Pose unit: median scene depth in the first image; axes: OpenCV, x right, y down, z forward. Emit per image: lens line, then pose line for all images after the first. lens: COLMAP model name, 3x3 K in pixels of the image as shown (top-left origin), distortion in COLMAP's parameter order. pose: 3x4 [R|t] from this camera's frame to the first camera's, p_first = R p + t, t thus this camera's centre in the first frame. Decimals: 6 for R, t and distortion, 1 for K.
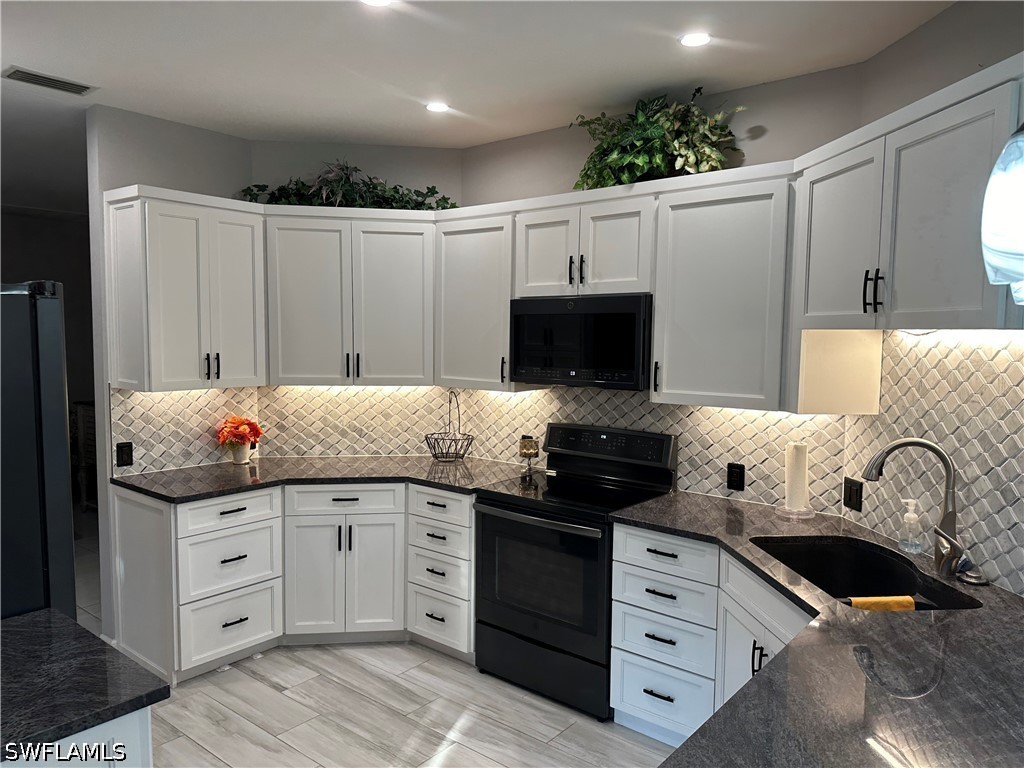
lens RADIAL K [[712.1, 0, 515.3], [0, 712.1, 382.7], [0, 0, 1]] dist [0.070893, -0.057328]
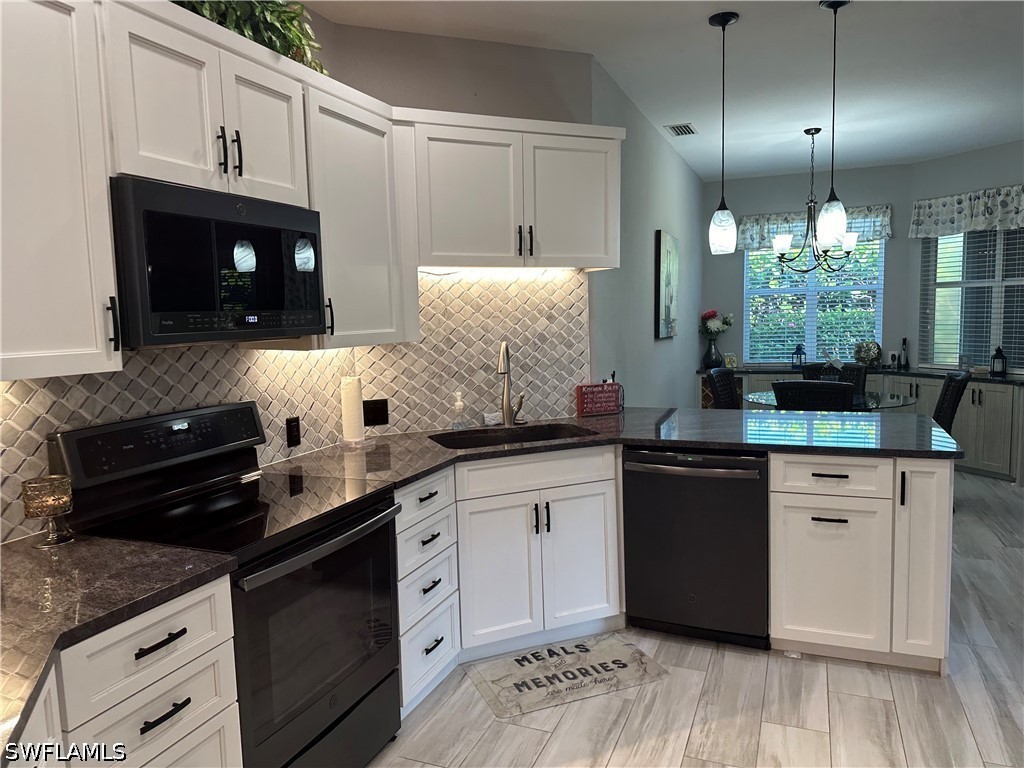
lens RADIAL K [[712.1, 0, 513.5], [0, 712.1, 388.2], [0, 0, 1]] dist [0.070893, -0.057328]
pose [[-0.284441, -0.109714, 0.952395, -0.574752], [0.084810, 0.986656, 0.138990, -0.021569], [-0.954935, 0.120307, -0.271341, 0.910677]]
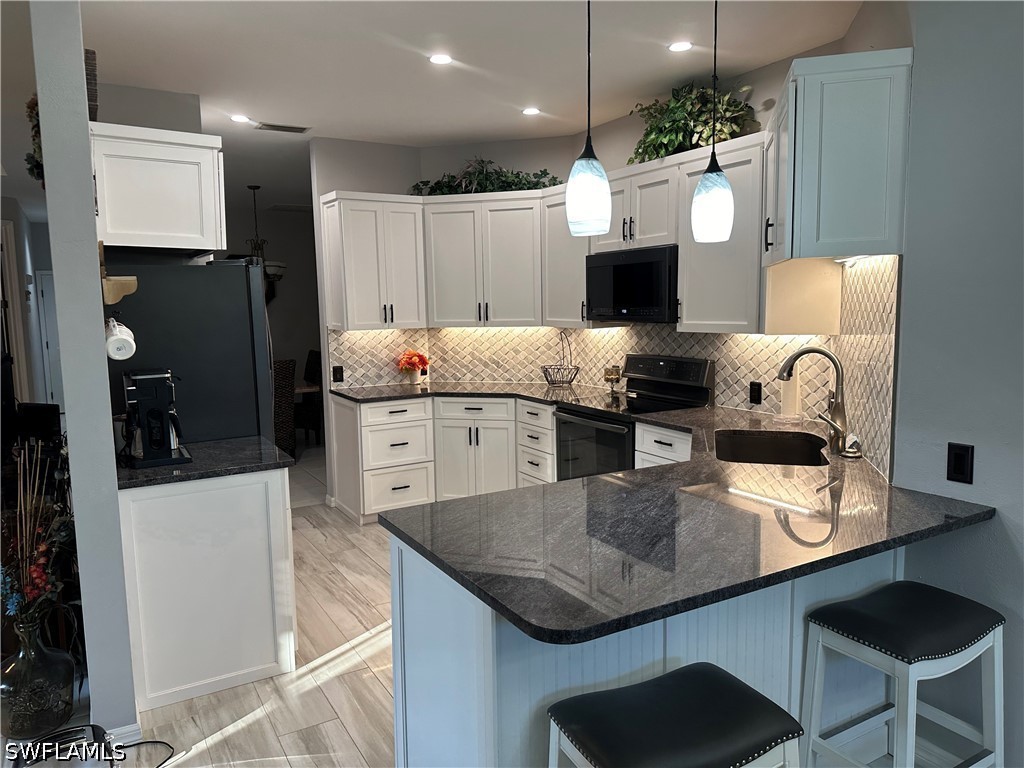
lens RADIAL K [[712.1, 0, 513.0], [0, 712.1, 379.4], [0, 0, 1]] dist [0.070893, -0.057328]
pose [[0.936390, 0.010352, -0.350808, 0.326164], [0.004957, 0.999075, 0.042713, 0.050772], [0.350925, -0.041735, 0.935473, -0.261712]]
